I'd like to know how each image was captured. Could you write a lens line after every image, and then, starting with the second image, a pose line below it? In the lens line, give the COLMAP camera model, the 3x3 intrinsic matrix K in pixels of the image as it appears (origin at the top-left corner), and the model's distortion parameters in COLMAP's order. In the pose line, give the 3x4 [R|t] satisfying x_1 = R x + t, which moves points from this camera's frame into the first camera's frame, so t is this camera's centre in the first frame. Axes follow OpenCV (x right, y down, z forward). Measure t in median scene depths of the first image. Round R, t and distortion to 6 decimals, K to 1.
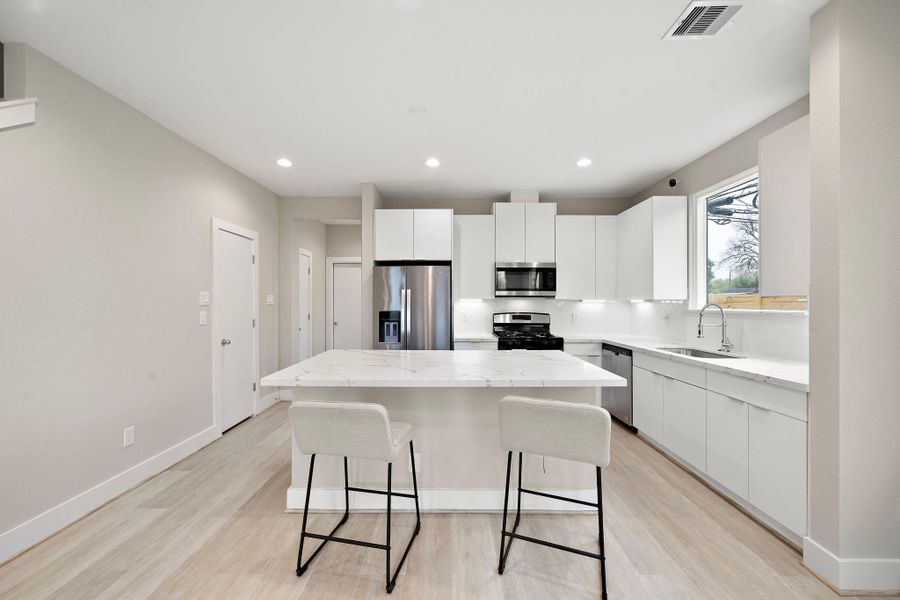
lens RADIAL K [[350.5, 0, 447.0], [0, 350.5, 301.9], [0, 0, 1]] dist [-0.000430, -0.000189]
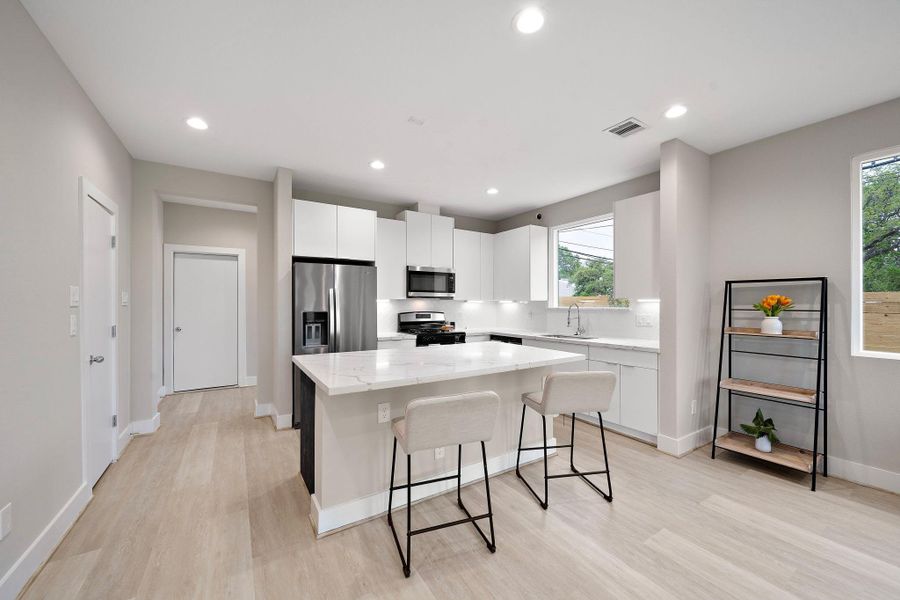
lens RADIAL K [[342.1, 0, 447.1], [0, 342.1, 301.6], [0, 0, 1]] dist [-0.001554, -0.000144]
pose [[0.841091, 0.002687, 0.540888, -0.360526], [-0.001707, 0.999996, -0.002313, 0.000750], [-0.540892, 0.001022, 0.841092, 0.051487]]
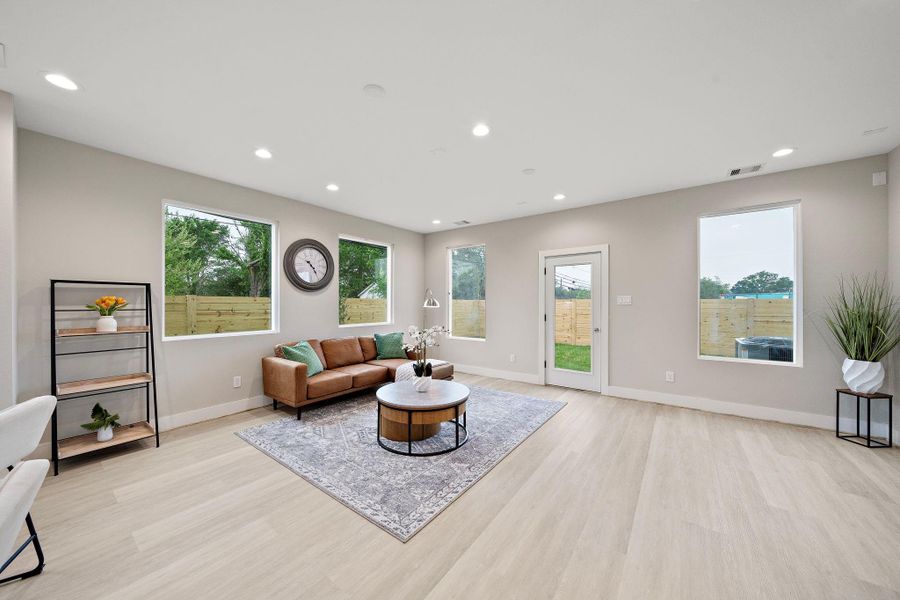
lens RADIAL K [[313.2, 0, 445.9], [0, 313.2, 302.5], [0, 0, 1]] dist [-0.002142, -0.000274]
pose [[-0.804962, 0.002719, 0.593321, -0.450667], [0.001389, 0.999995, -0.002698, 0.001856], [-0.593325, -0.001348, -0.804962, 0.391751]]
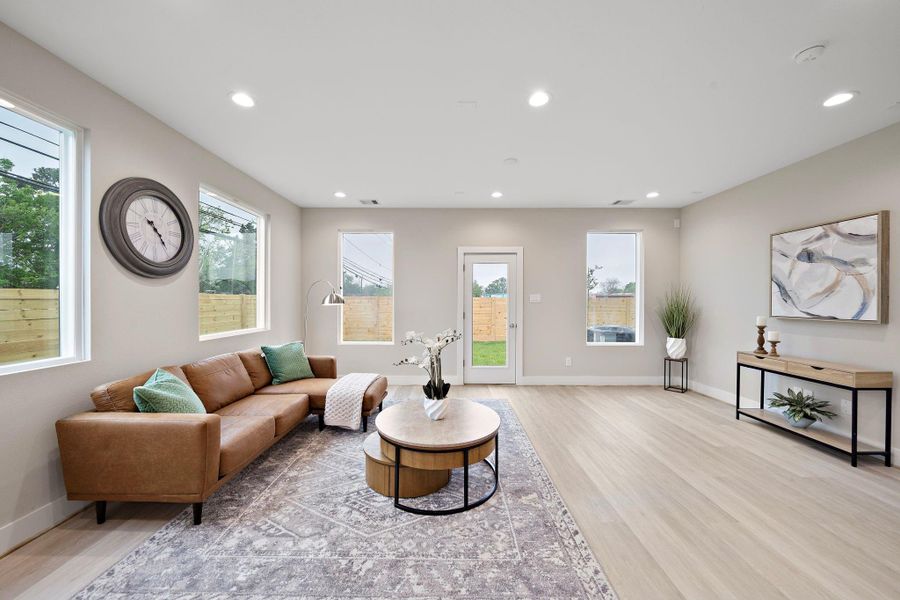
lens RADIAL K [[320.4, 0, 447.2], [0, 320.4, 301.1], [0, 0, 1]] dist [-0.001785, -0.000262]
pose [[-0.999994, -0.002203, -0.002592, 0.040005], [-0.002209, 0.999995, 0.002289, 0.000913], [0.002587, 0.002295, -0.999994, 0.396106]]
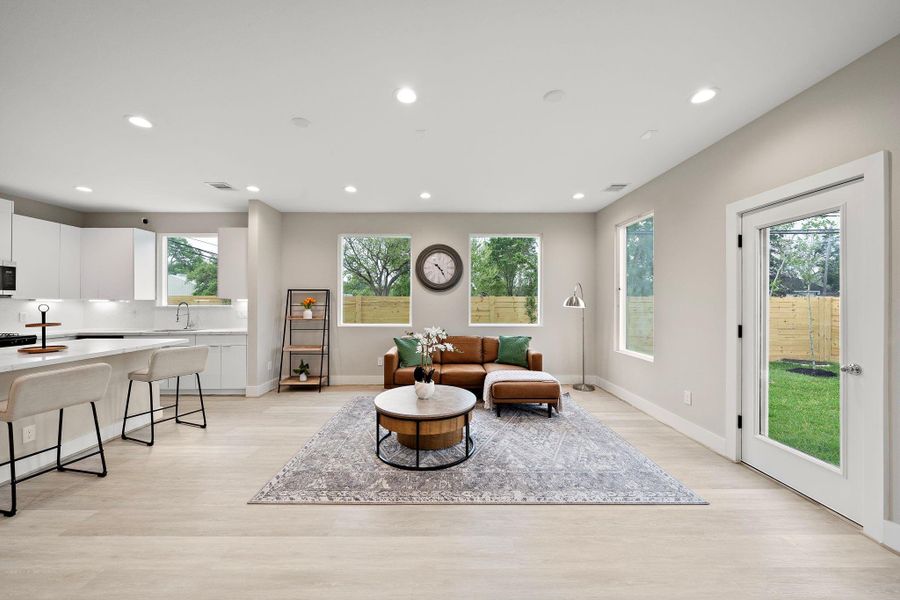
lens RADIAL K [[326.4, 0, 447.7], [0, 326.4, 300.8], [0, 0, 1]] dist [-0.002022, -0.000318]
pose [[-0.015817, 0.004164, 0.999866, -0.688594], [-0.001763, 0.999990, -0.004192, 0.000605], [-0.999873, -0.001829, -0.015810, -0.238200]]
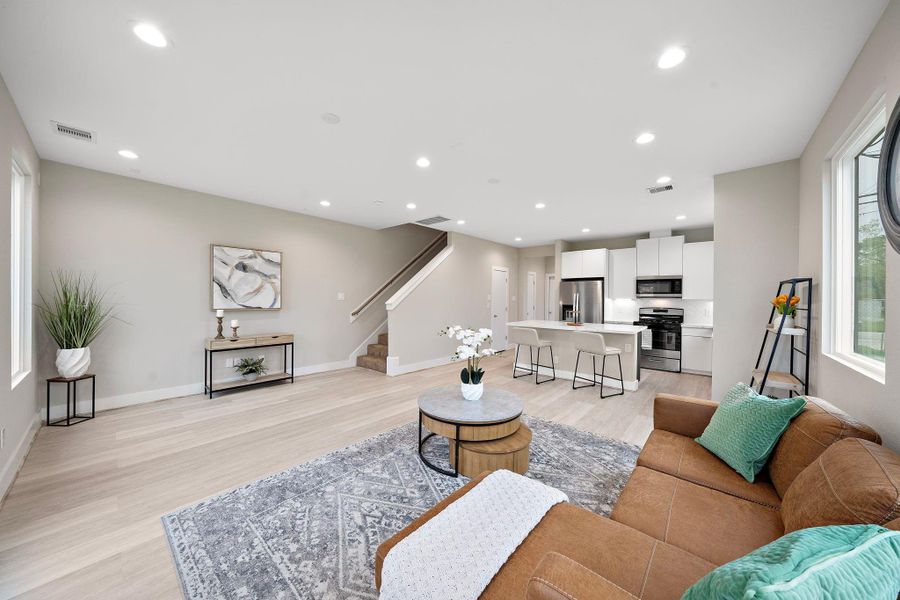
lens RADIAL K [[307.0, 0, 445.8], [0, 307.0, 299.7], [0, 0, 1]] dist [-0.001529, -0.000152]
pose [[0.752064, 0.008109, -0.659040, 0.453961], [-0.008481, 0.999961, 0.002625, -0.000413], [0.659036, 0.003615, 0.752103, -0.738418]]
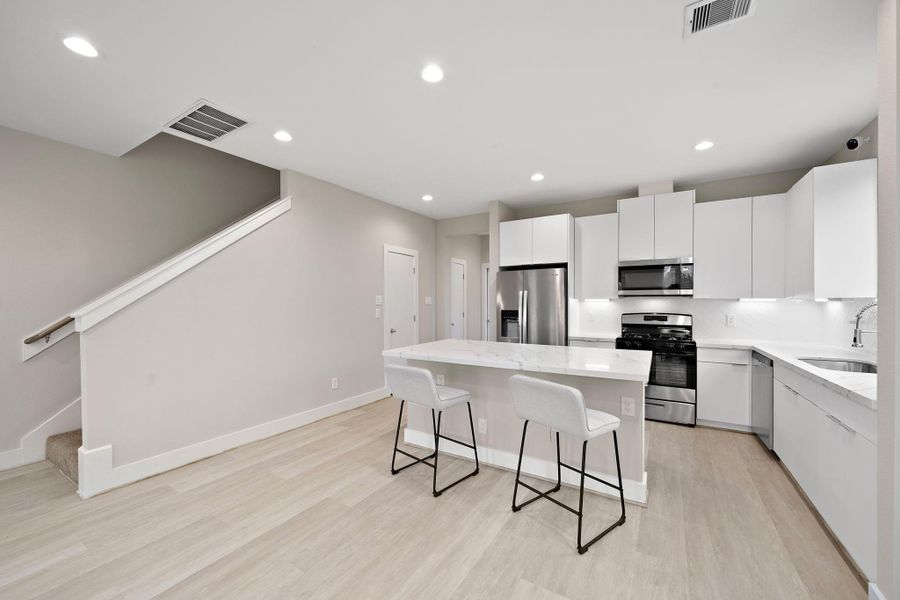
lens RADIAL K [[354.5, 0, 446.4], [0, 354.5, 305.0], [0, 0, 1]] dist [-0.001273, -0.000196]
pose [[0.855783, 0.000691, -0.517335, 0.261031], [0.003394, 0.999970, 0.006950, 0.000637], [0.517324, -0.007704, 0.855755, -0.104121]]
